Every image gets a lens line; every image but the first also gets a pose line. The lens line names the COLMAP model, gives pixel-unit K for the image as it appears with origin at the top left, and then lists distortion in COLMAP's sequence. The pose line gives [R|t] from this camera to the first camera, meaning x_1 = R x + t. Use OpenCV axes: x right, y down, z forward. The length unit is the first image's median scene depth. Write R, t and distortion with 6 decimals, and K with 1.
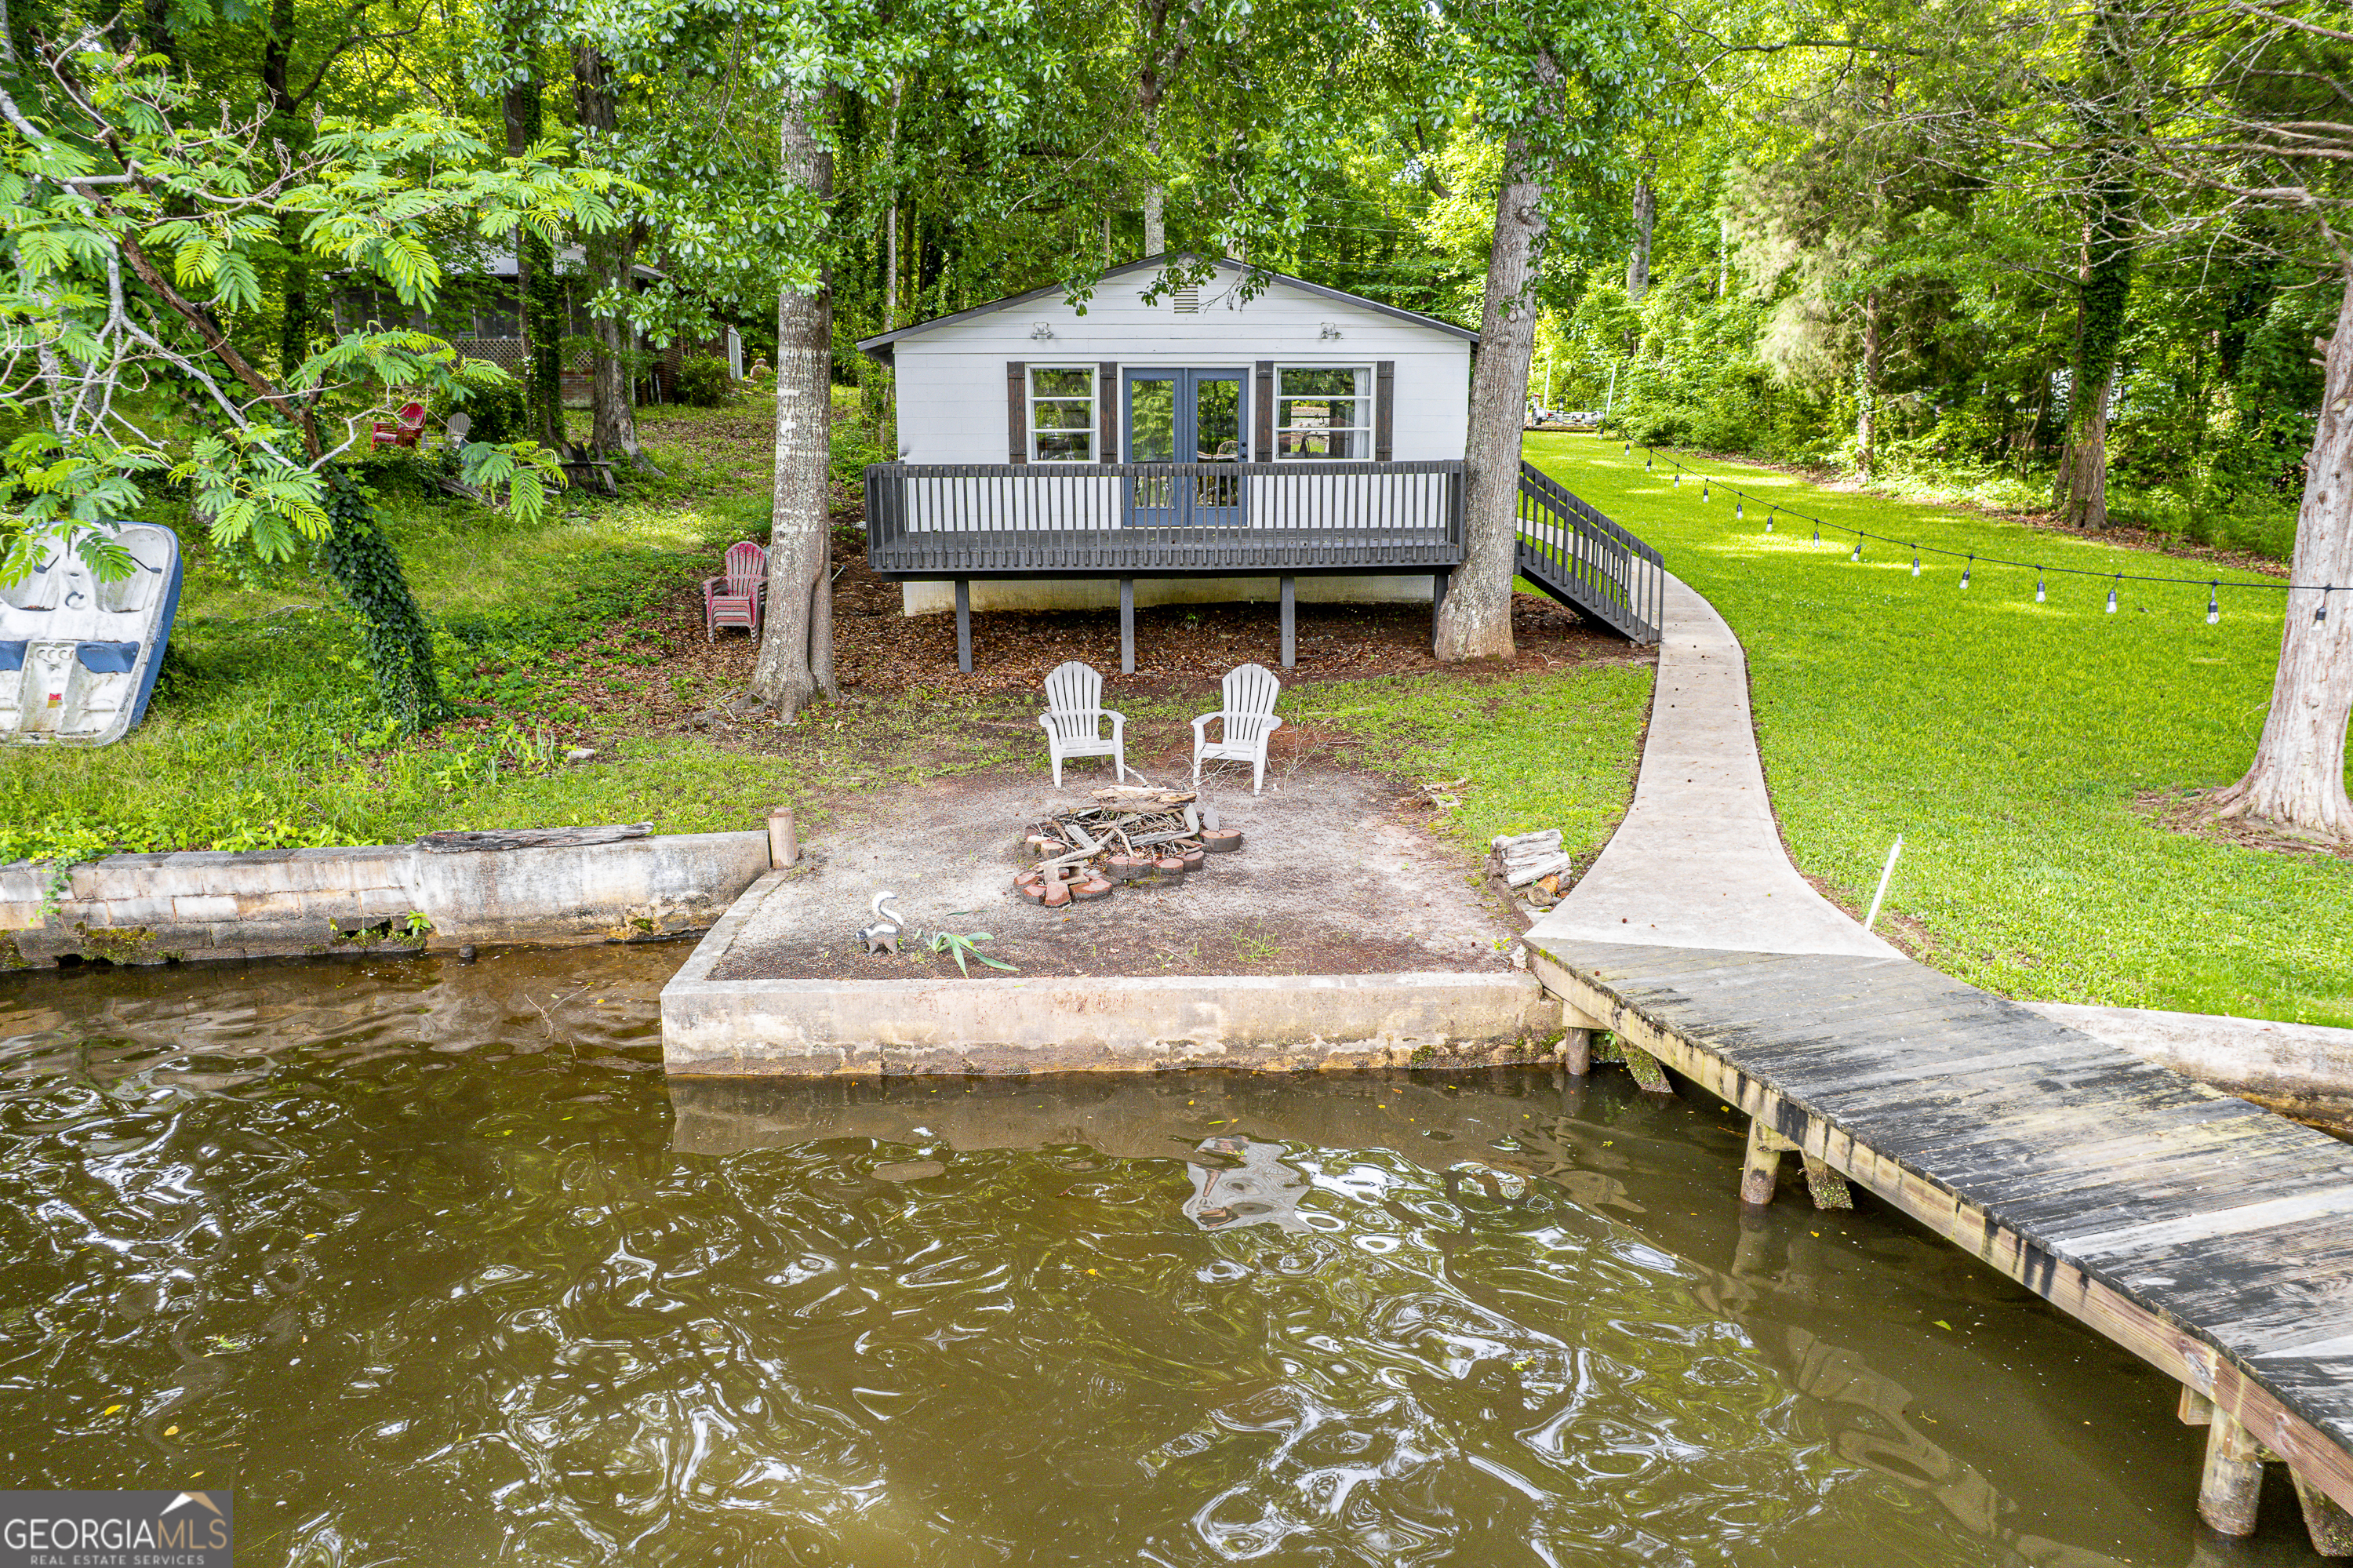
lens RADIAL K [[1516.6, 0, 1176.5], [0, 1516.6, 784.0], [0, 0, 1]] dist [-0.070133, 0.062988]
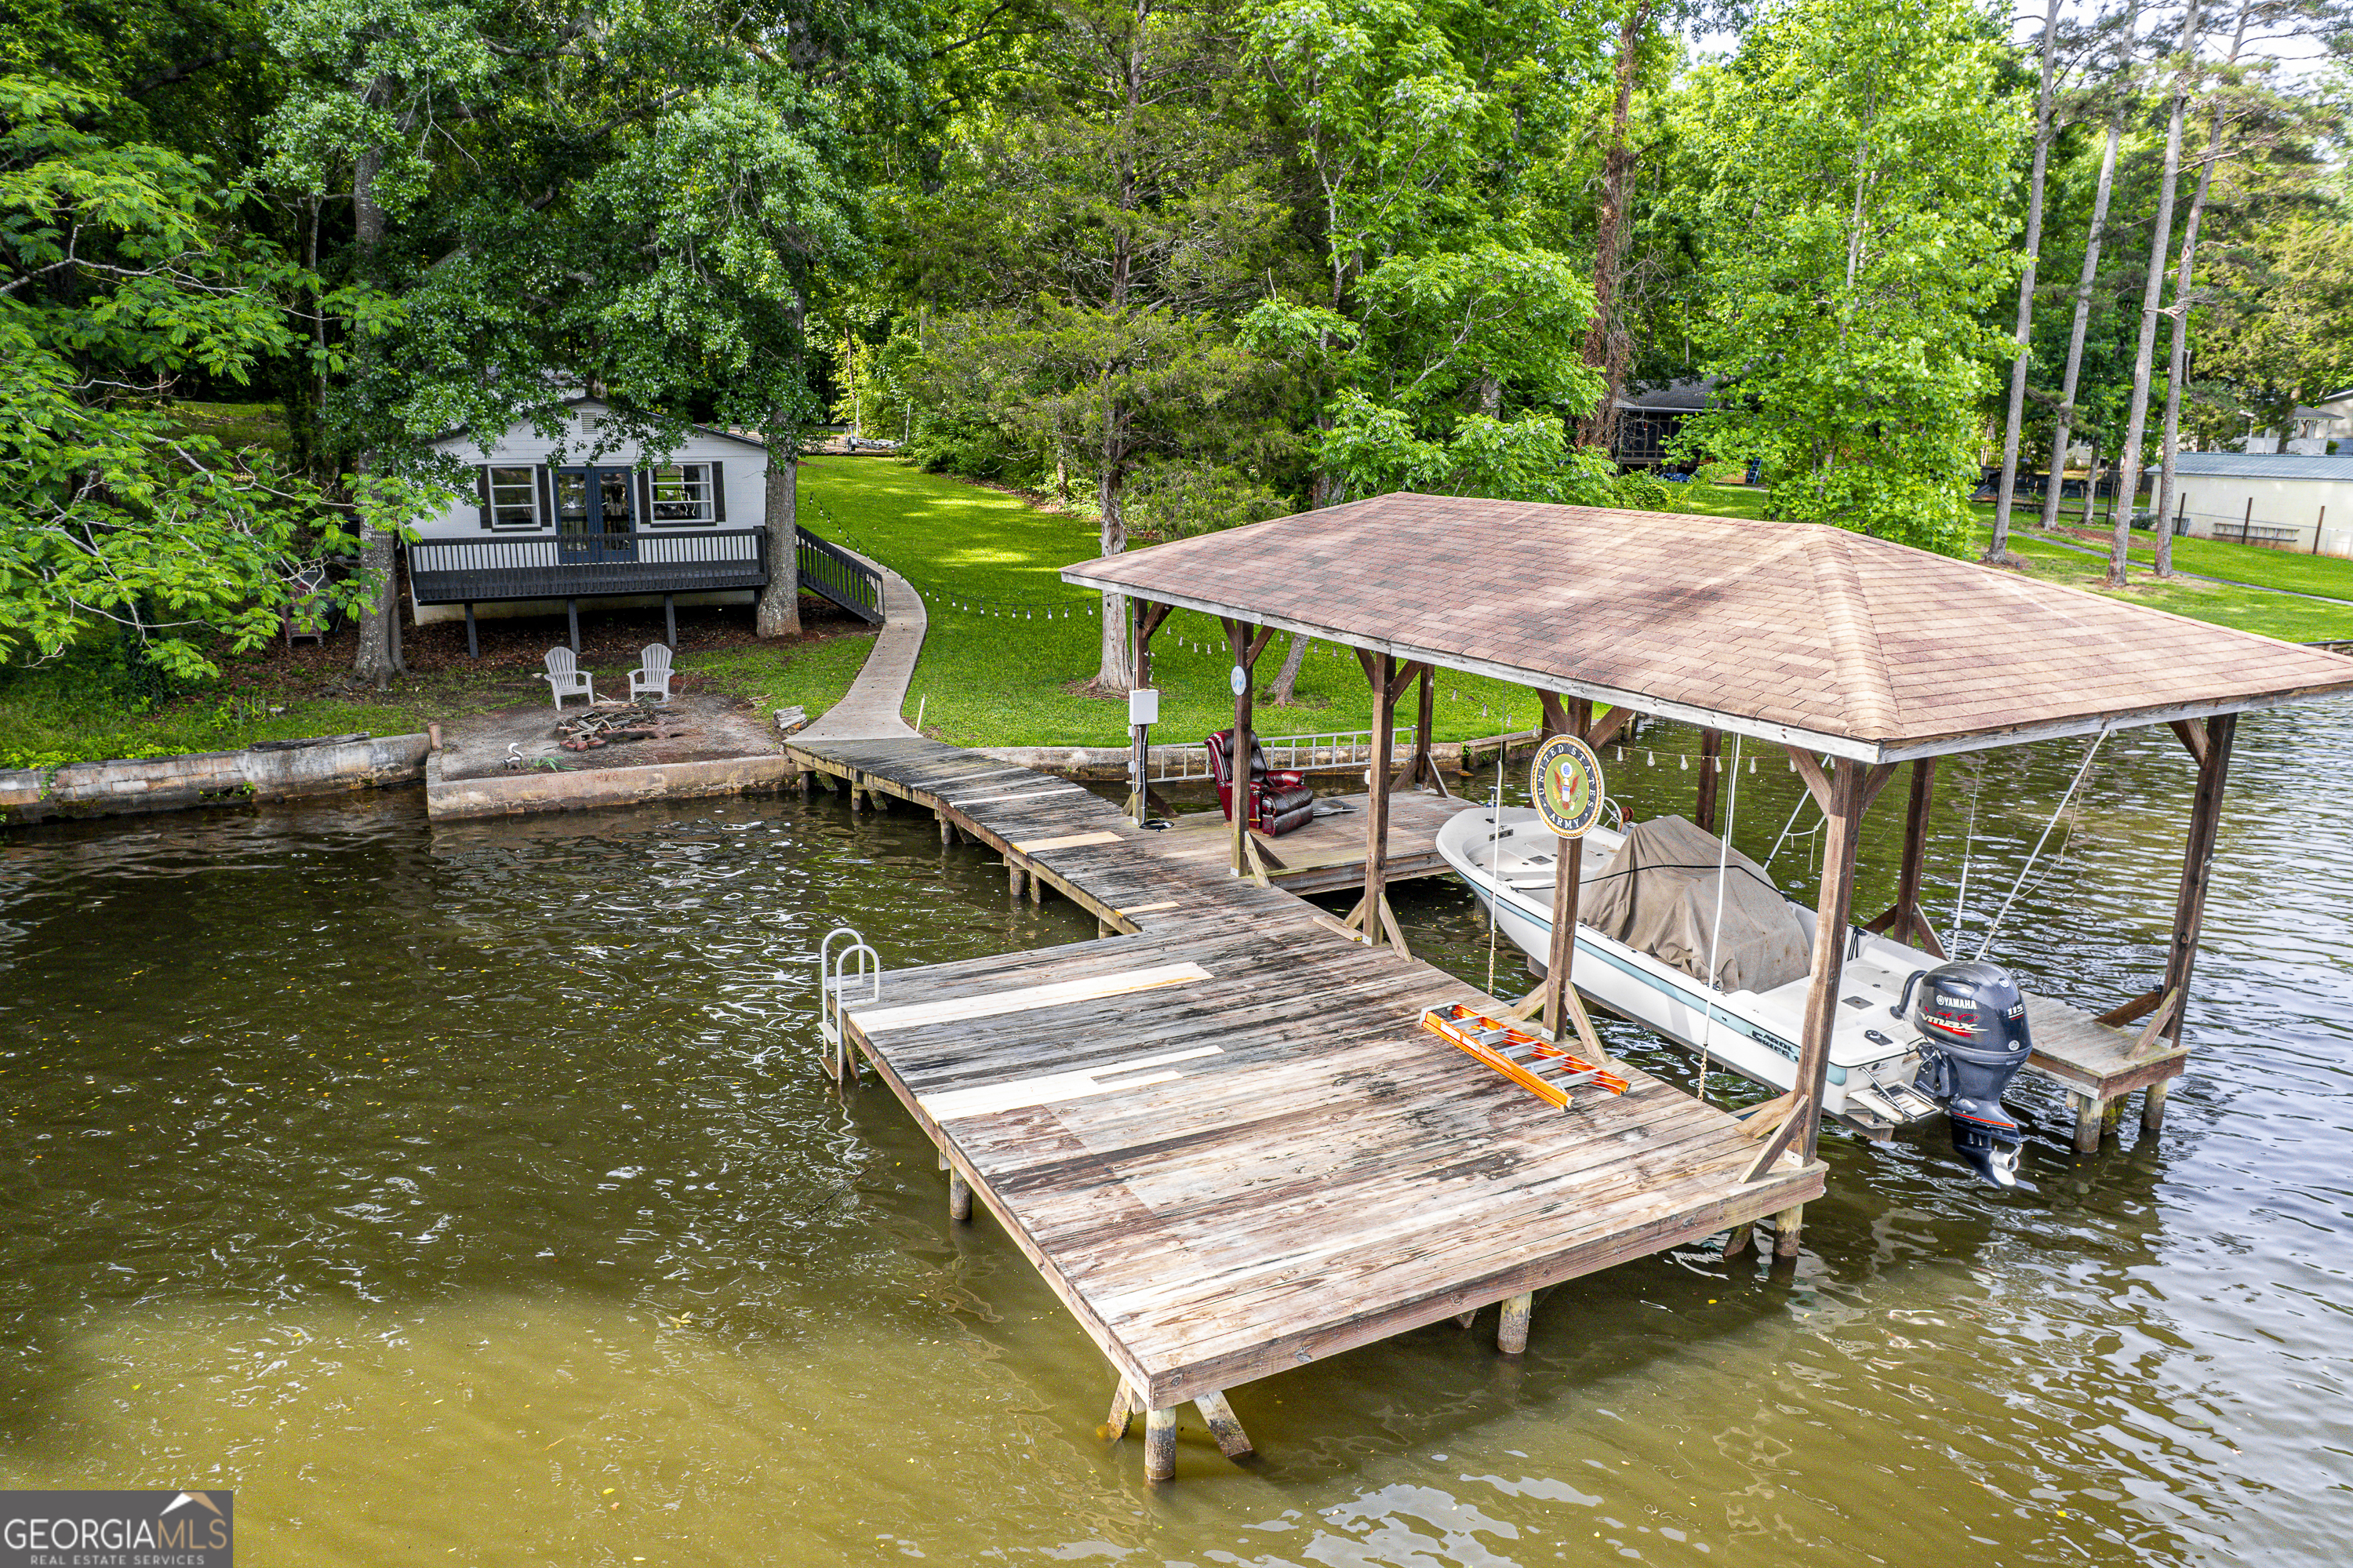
lens RADIAL K [[1516.6, 0, 1176.5], [0, 1516.6, 784.0], [0, 0, 1]] dist [-0.070133, 0.062988]
pose [[0.917350, -0.079741, 0.390014, -0.134773], [0.074143, 0.996814, 0.029415, 0.120134], [-0.391117, 0.001933, 0.920339, -1.343427]]
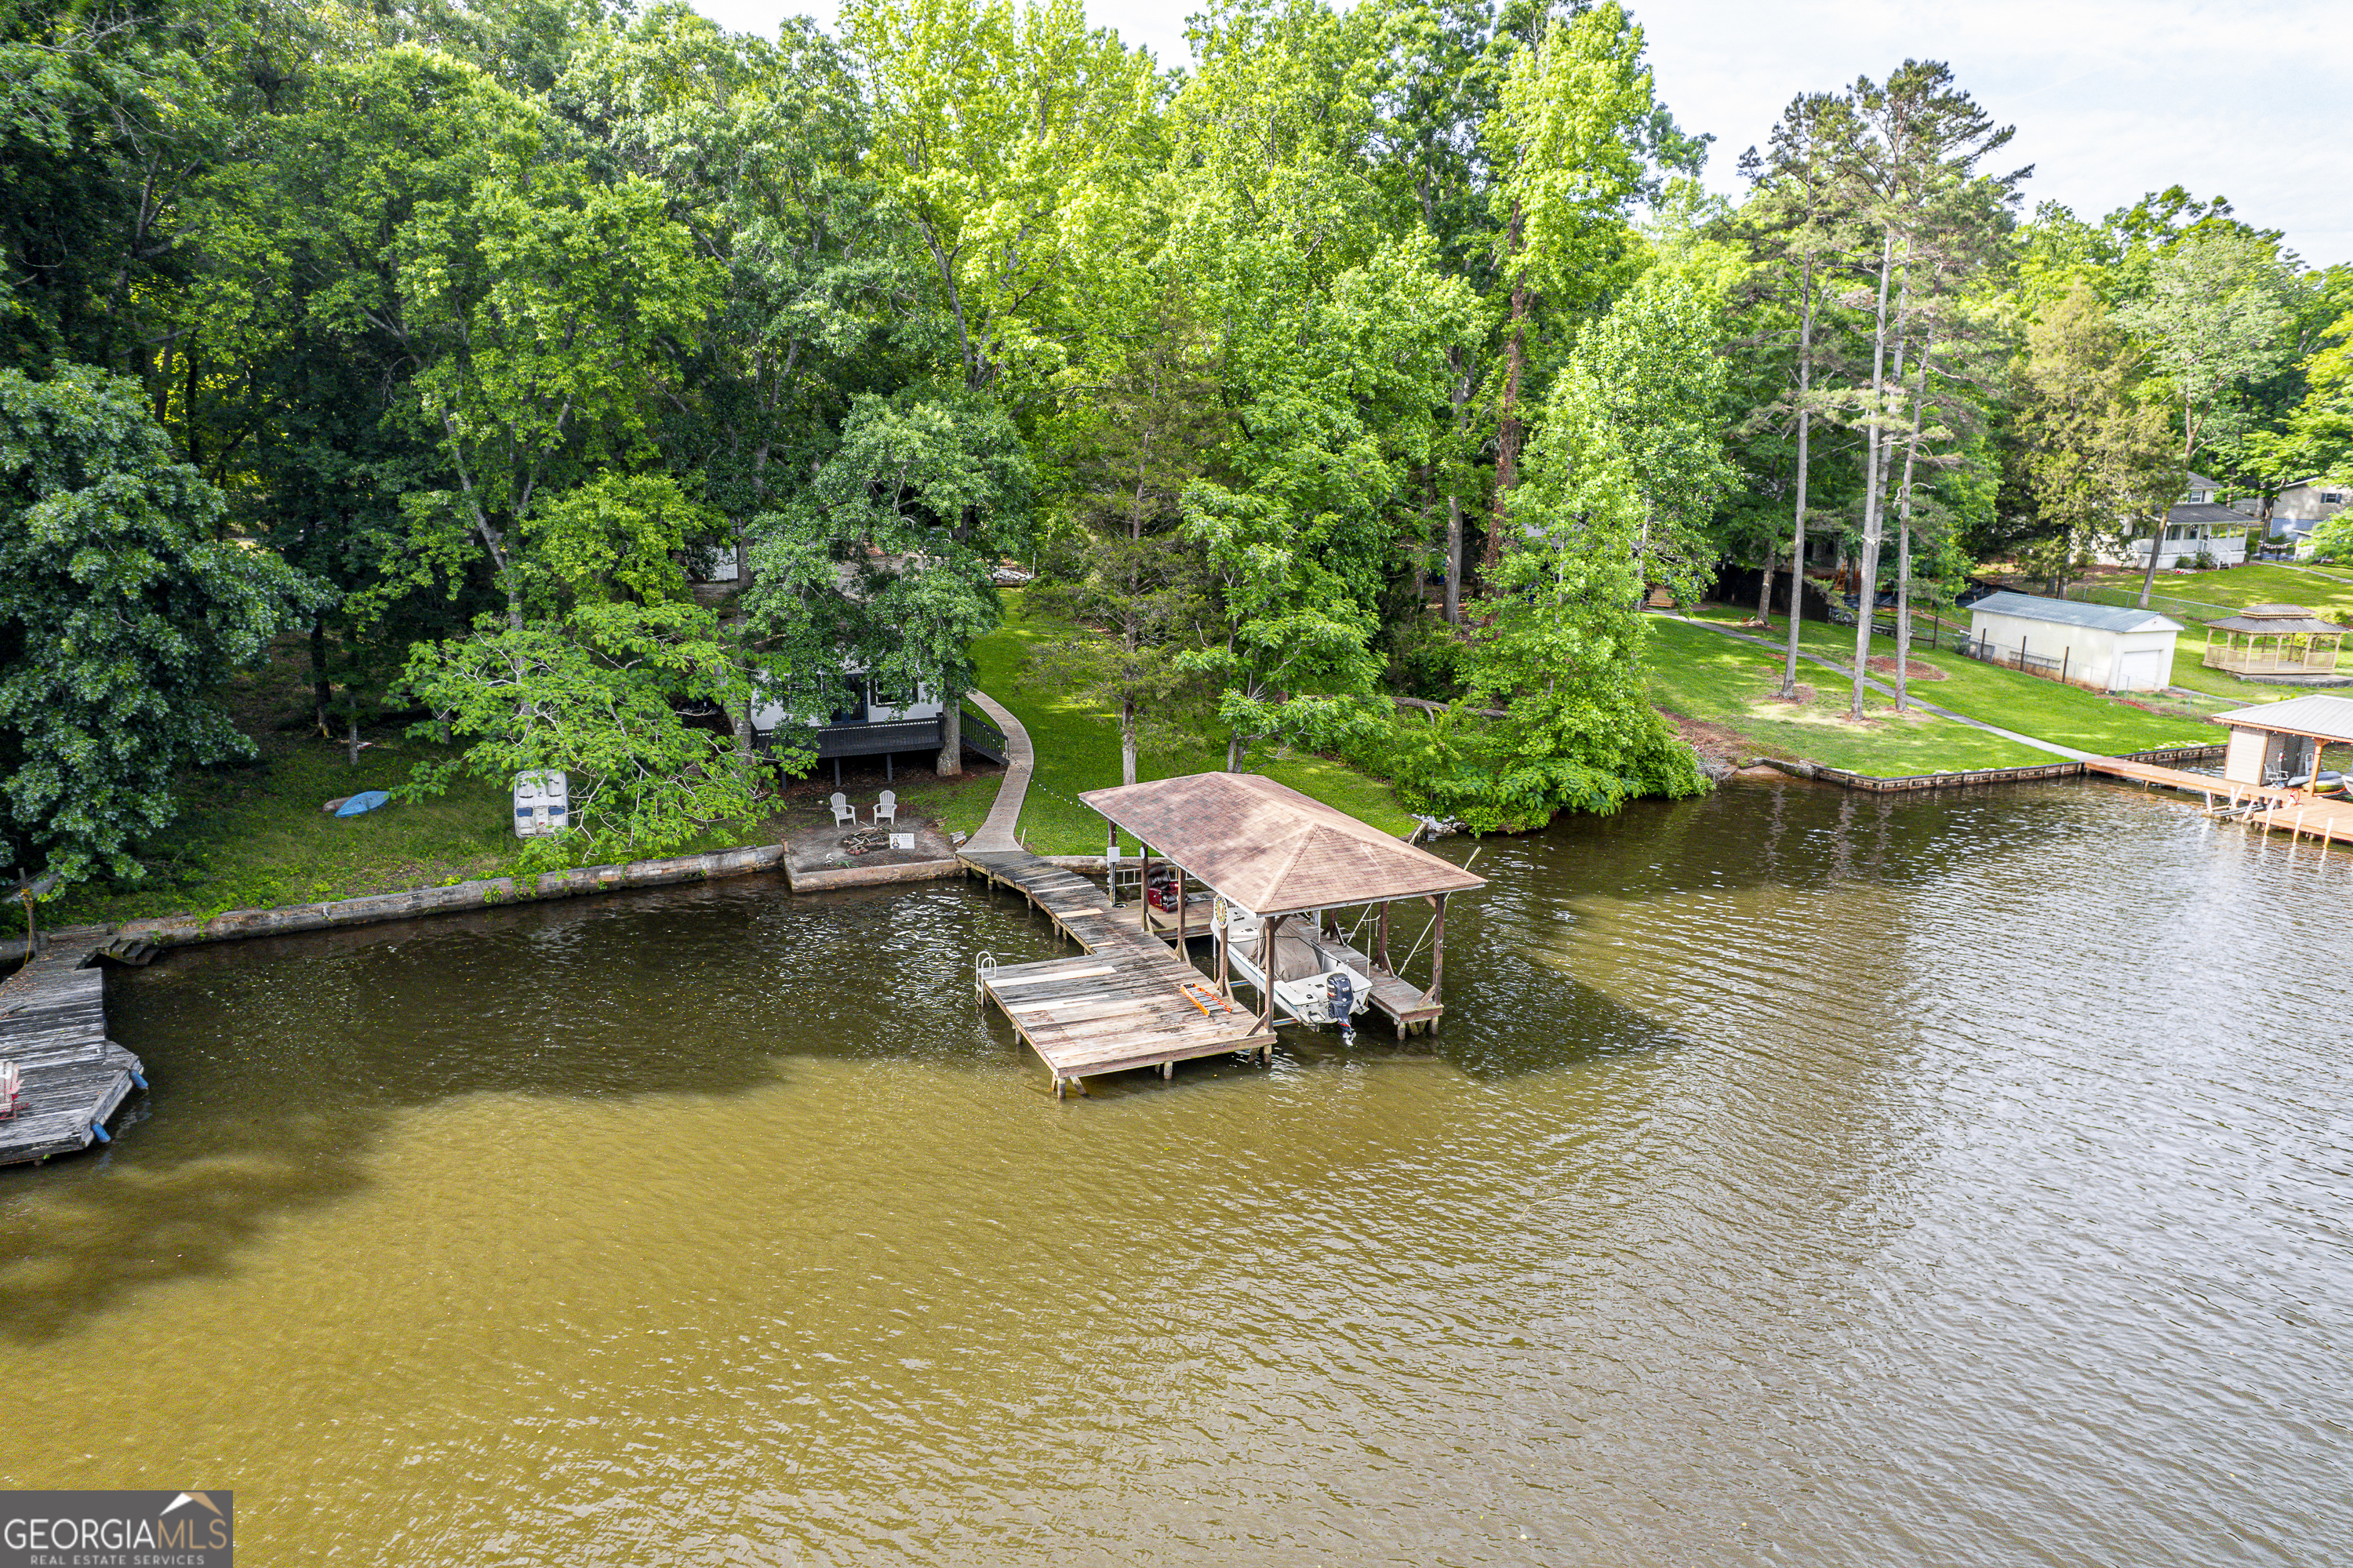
lens RADIAL K [[1516.6, 0, 1176.5], [0, 1516.6, 784.0], [0, 0, 1]] dist [-0.070133, 0.062988]
pose [[0.949687, -0.067264, 0.305894, -0.513920], [0.063419, 0.997733, 0.022501, -0.166992], [-0.306714, -0.001970, 0.951800, -3.453591]]
